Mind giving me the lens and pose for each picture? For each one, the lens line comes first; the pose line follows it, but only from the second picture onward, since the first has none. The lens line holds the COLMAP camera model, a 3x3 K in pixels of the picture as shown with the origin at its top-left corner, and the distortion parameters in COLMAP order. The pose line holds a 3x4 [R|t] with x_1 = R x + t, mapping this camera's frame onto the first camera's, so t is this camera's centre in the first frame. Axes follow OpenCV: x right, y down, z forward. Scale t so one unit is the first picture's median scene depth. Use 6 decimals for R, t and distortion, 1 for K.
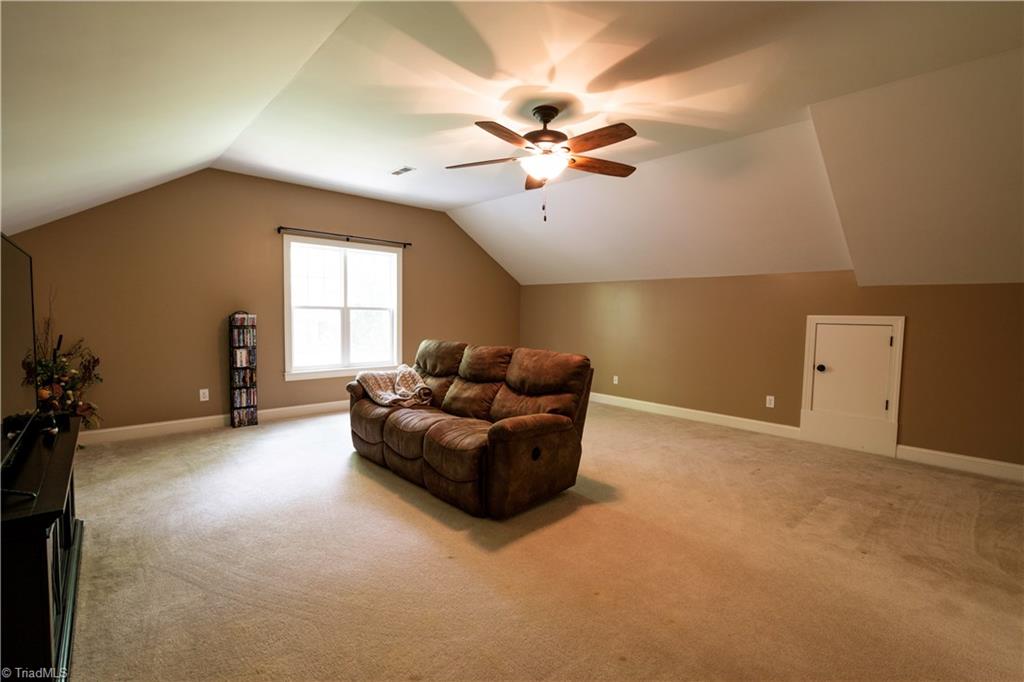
lens RADIAL K [[462.5, 0, 512.0], [0, 462.5, 341.0], [0, 0, 1]] dist [-0.001675, 0.000431]
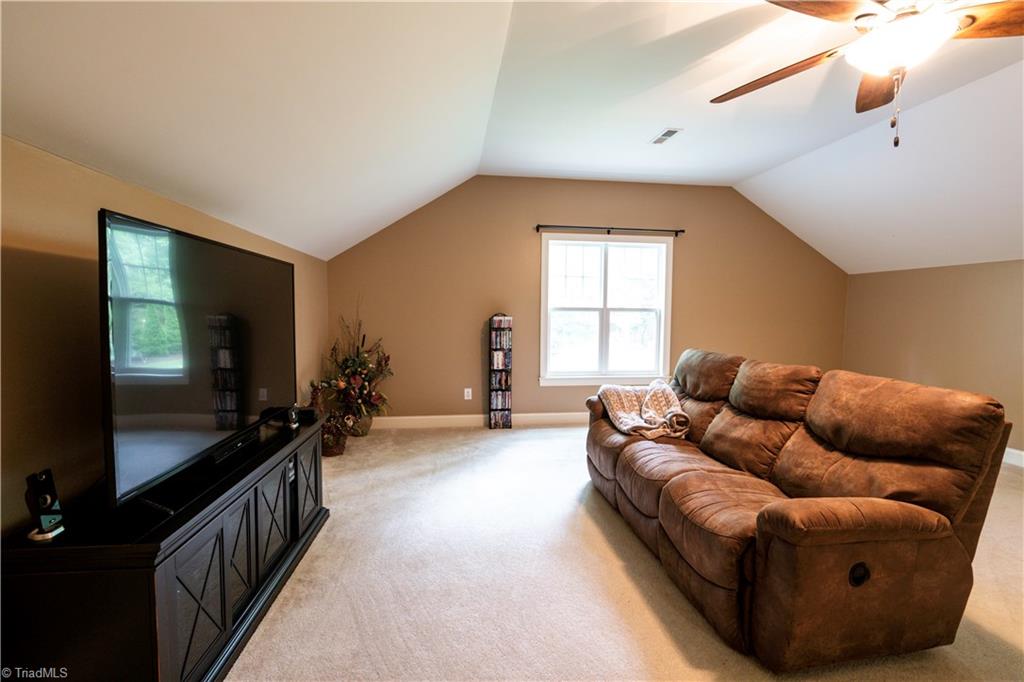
lens RADIAL K [[462.5, 0, 512.0], [0, 462.5, 341.0], [0, 0, 1]] dist [-0.001675, 0.000431]
pose [[0.816336, 0.026751, -0.576958, 0.018705], [-0.029251, 0.999560, 0.004958, -0.013015], [0.576836, 0.012829, 0.816759, 0.241138]]
